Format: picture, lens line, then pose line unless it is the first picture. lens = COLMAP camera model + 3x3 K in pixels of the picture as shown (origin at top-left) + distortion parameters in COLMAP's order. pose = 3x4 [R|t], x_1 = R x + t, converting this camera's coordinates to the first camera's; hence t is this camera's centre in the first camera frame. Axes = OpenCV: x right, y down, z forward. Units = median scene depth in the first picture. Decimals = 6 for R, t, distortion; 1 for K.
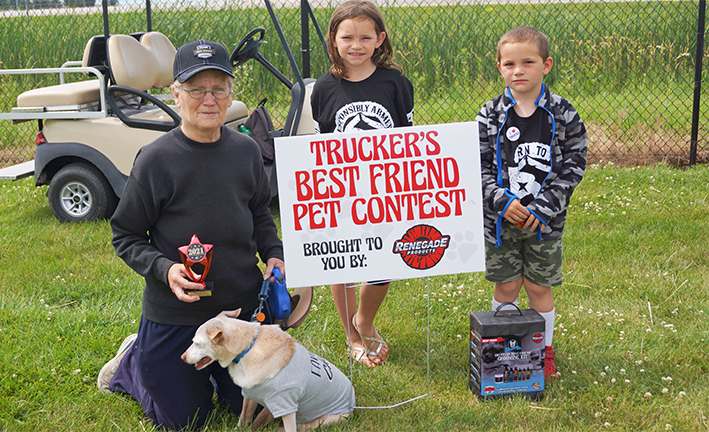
lens RADIAL K [[869.9, 0, 354.1], [0, 869.9, 215.4], [0, 0, 1]] dist [-0.016528, 0.000000]
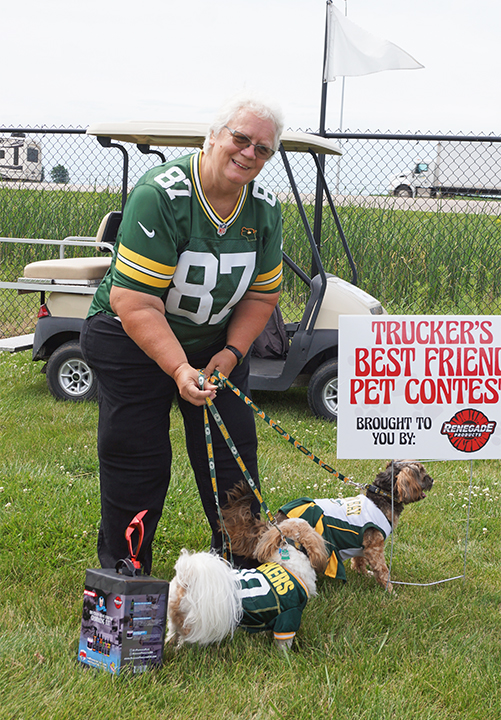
lens RADIAL K [[1126.2, 0, 250.8], [0, 1126.2, 360.4], [0, 0, 1]] dist [0.004826, 0.000000]
pose [[0.996509, 0.081826, -0.016557, -0.168260], [-0.083090, 0.991353, -0.101566, 0.112509], [0.008103, 0.102587, 0.994691, -0.359019]]
